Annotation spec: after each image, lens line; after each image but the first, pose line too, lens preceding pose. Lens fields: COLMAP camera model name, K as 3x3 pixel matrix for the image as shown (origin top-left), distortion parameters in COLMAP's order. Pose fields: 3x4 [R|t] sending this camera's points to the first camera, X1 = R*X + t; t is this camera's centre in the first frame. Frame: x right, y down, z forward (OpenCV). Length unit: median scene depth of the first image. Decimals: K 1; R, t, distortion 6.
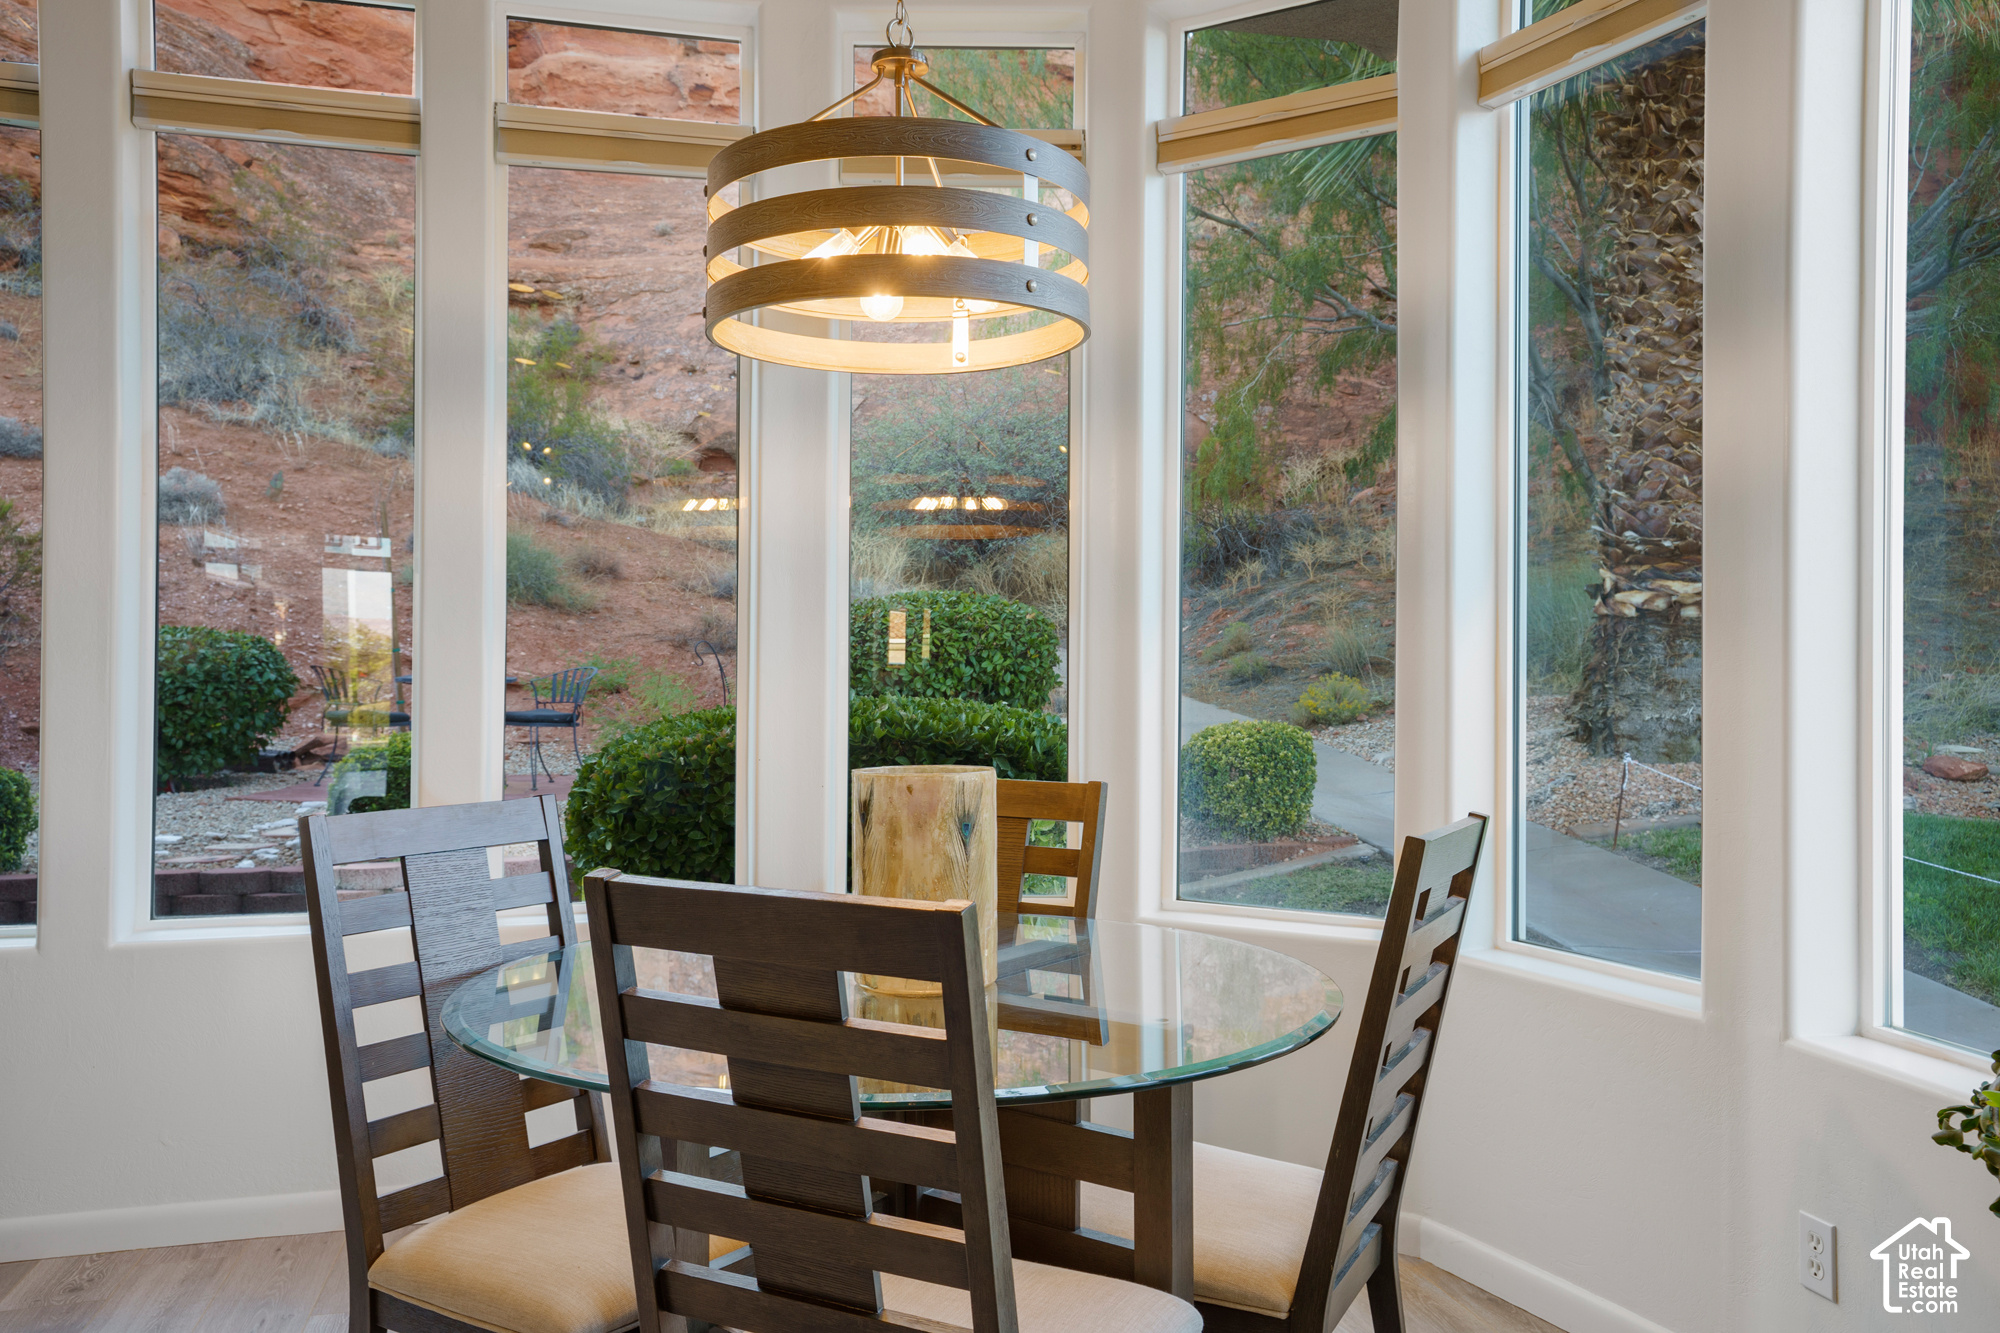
lens RADIAL K [[1550.2, 0, 1006.9], [0, 1550.2, 662.3], [0, 0, 1]] dist [0.026035, 0.003788]
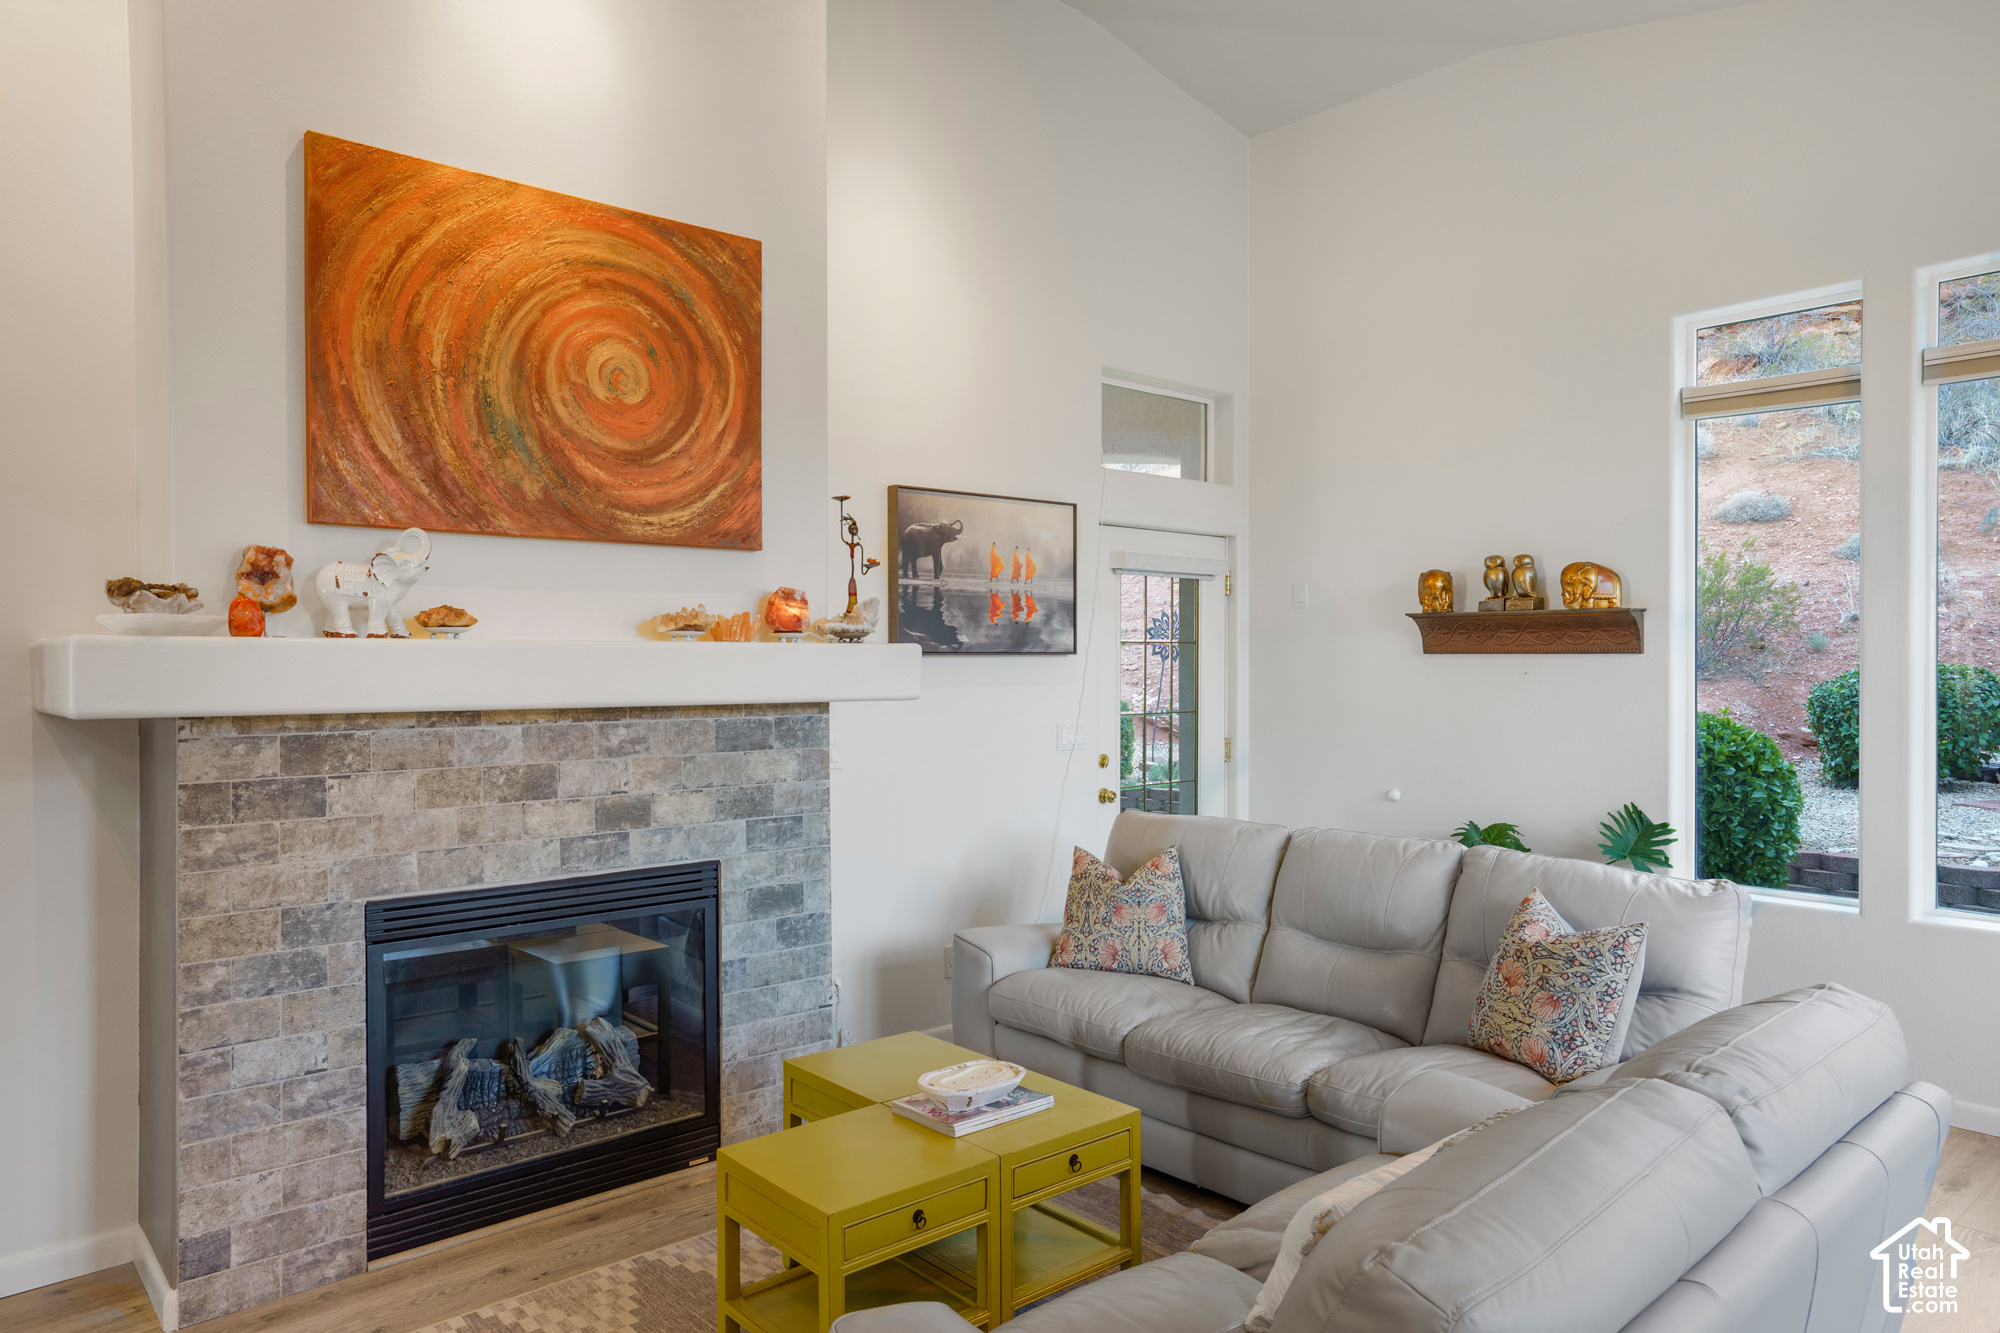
lens RADIAL K [[1292.6, 0, 966.4], [0, 1292.6, 680.0], [0, 0, 1]] dist [-0.007583, 0.015349]
pose [[0.453727, 0.003174, -0.891135, 0.048067], [0.012467, 0.999873, 0.009909, -0.027455], [0.891054, -0.015606, 0.453630, -0.137338]]
